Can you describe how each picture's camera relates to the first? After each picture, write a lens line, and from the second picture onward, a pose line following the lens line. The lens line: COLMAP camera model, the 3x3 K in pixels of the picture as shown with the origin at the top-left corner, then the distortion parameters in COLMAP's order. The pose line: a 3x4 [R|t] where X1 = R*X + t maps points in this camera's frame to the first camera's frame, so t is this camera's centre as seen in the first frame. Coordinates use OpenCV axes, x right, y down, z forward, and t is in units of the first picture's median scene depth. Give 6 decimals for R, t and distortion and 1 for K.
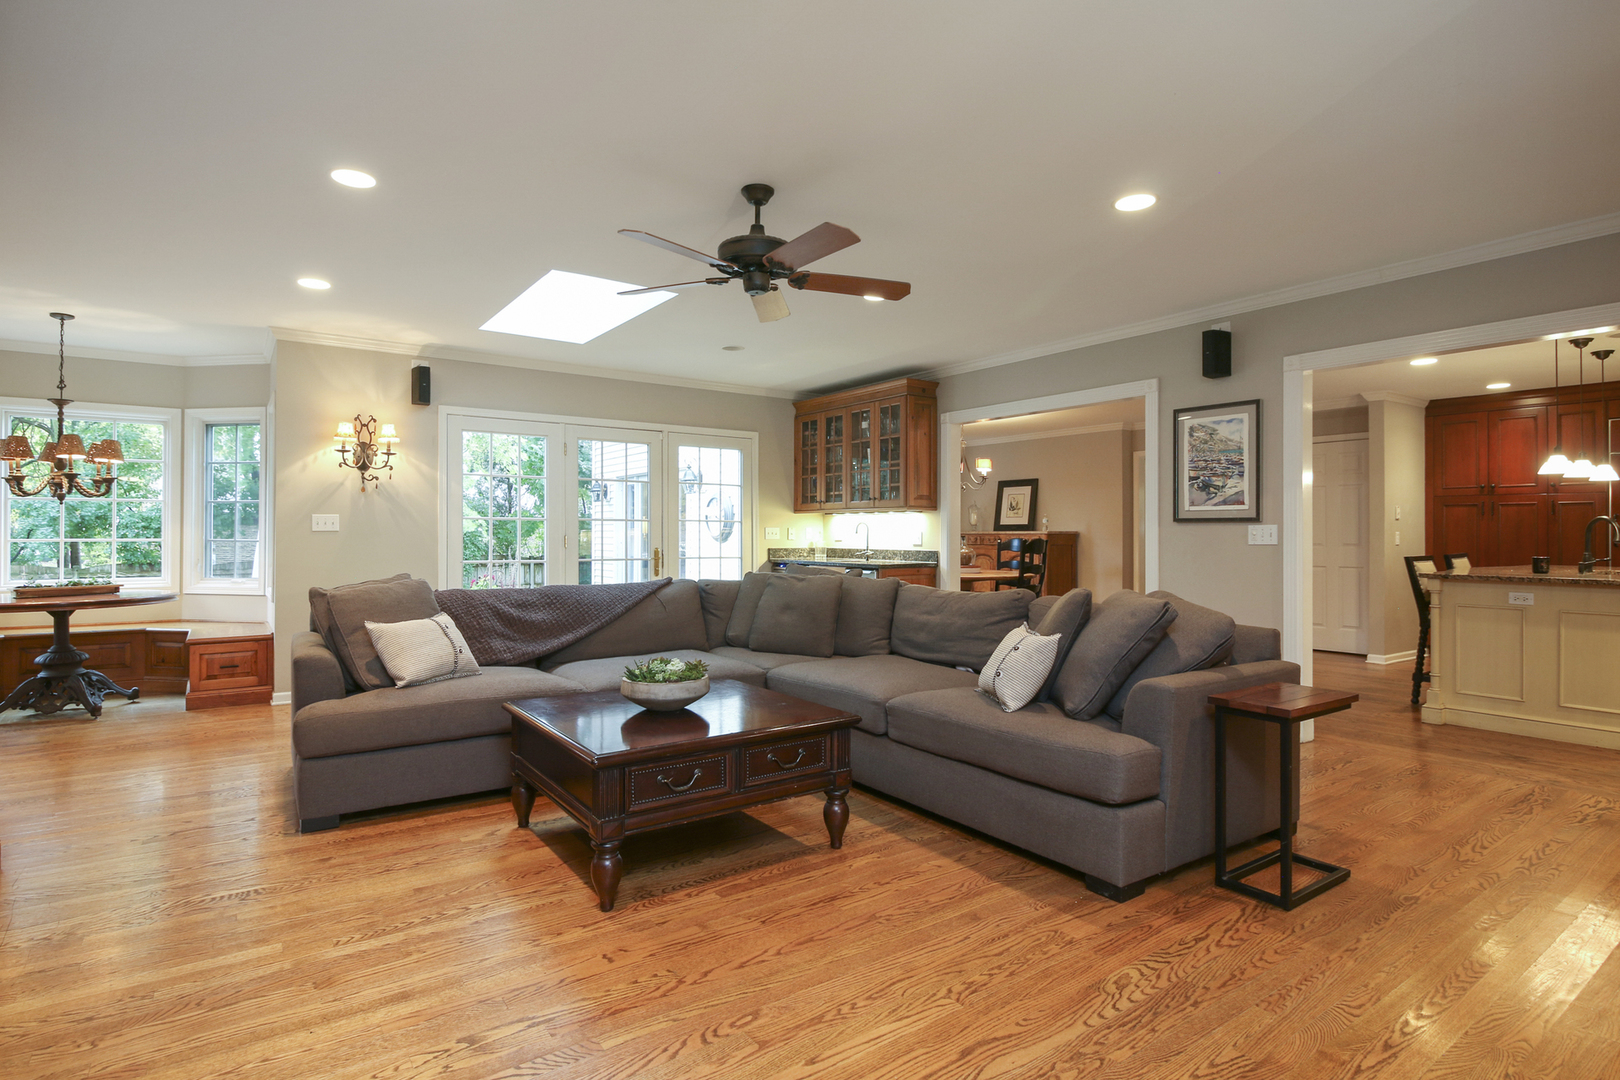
lens RADIAL K [[818.2, 0, 808.8], [0, 818.2, 531.2], [0, 0, 1]] dist [0.011446, -0.000390]
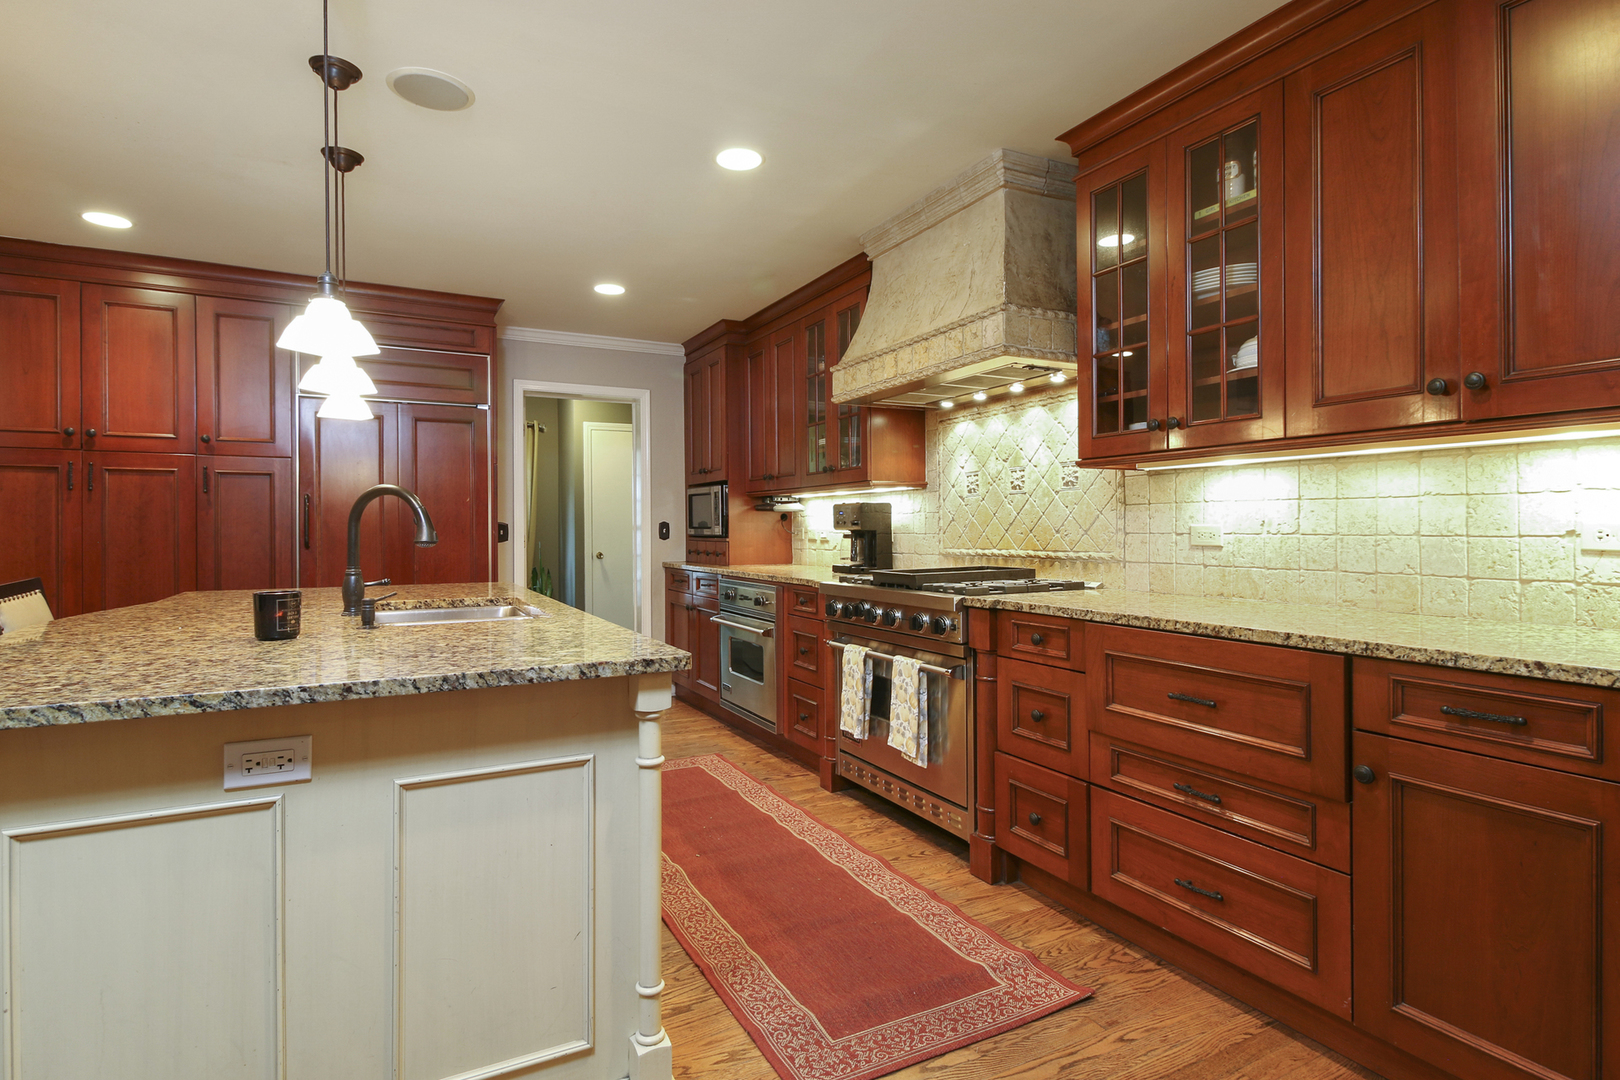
lens RADIAL K [[818.2, 0, 808.8], [0, 818.2, 531.2], [0, 0, 1]] dist [0.011446, -0.000390]
pose [[0.138446, 0.001966, 0.990368, 1.207725], [-0.006713, 0.999977, -0.001047, 0.009692], [-0.990347, -0.006503, 0.138456, 1.529598]]
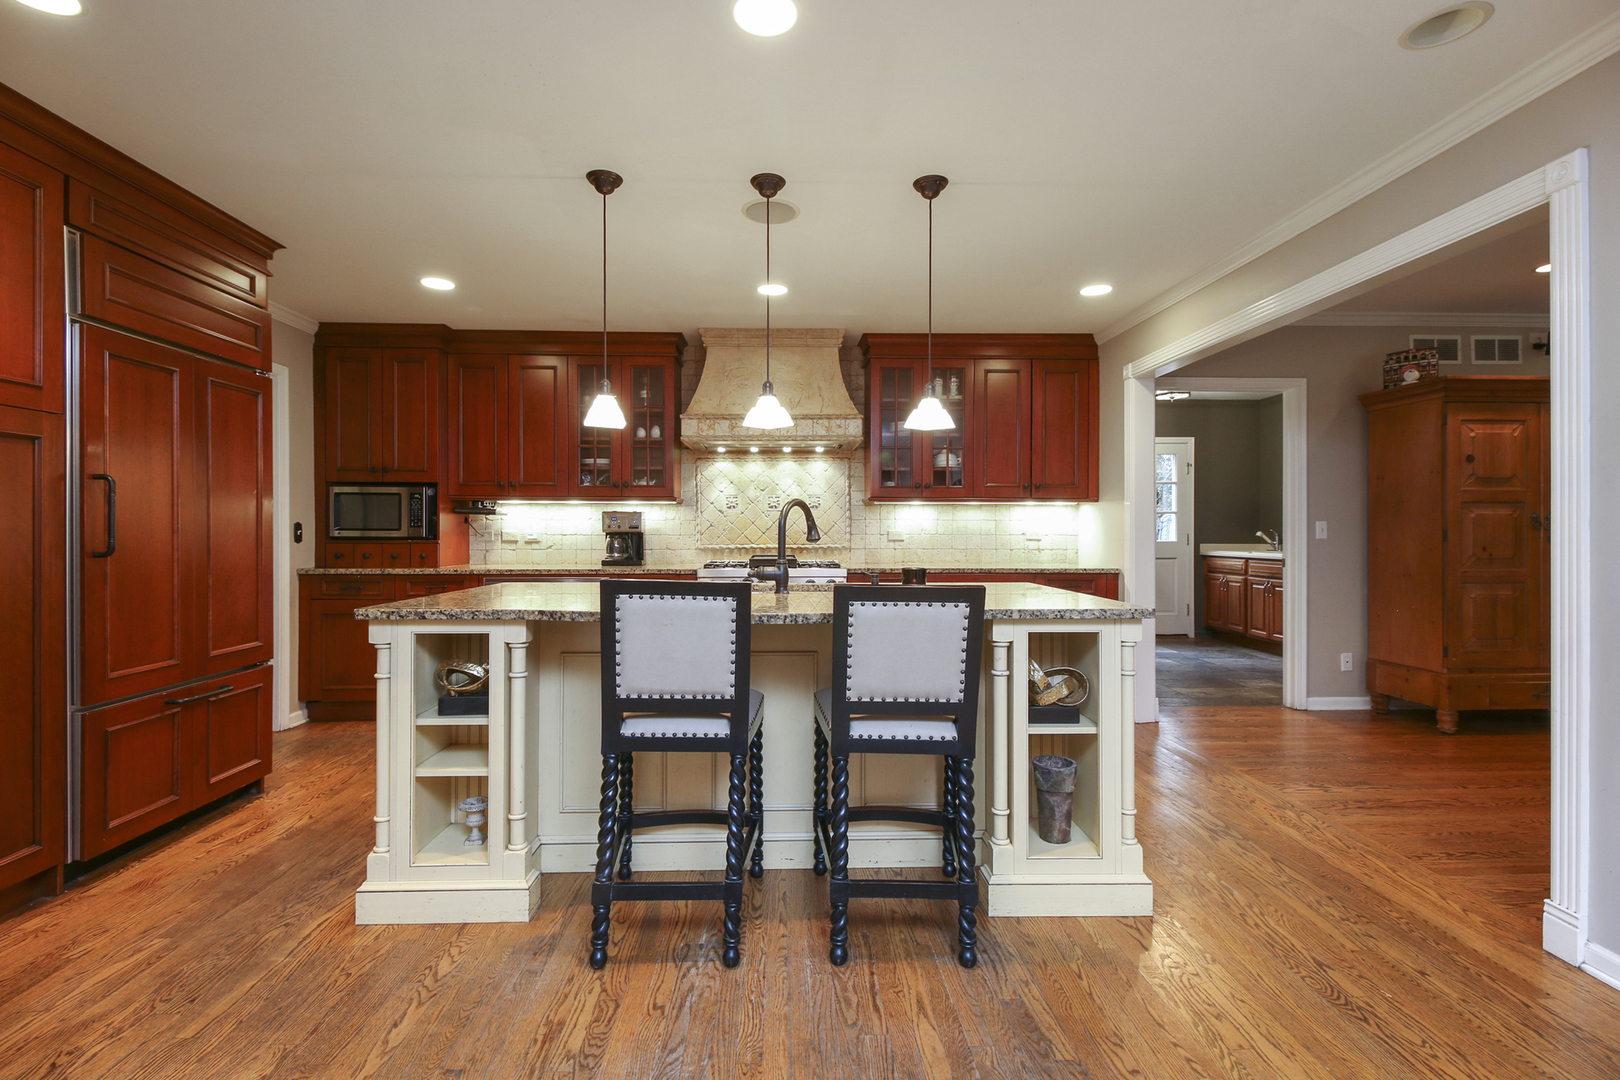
lens RADIAL K [[732.1, 0, 813.2], [0, 732.1, 533.2], [0, 0, 1]] dist [0.017843, -0.012522]
pose [[-0.836069, 0.003477, 0.548613, 1.402387], [-0.001592, 0.999960, -0.008763, 0.024321], [-0.548622, -0.008200, -0.836031, 3.098312]]
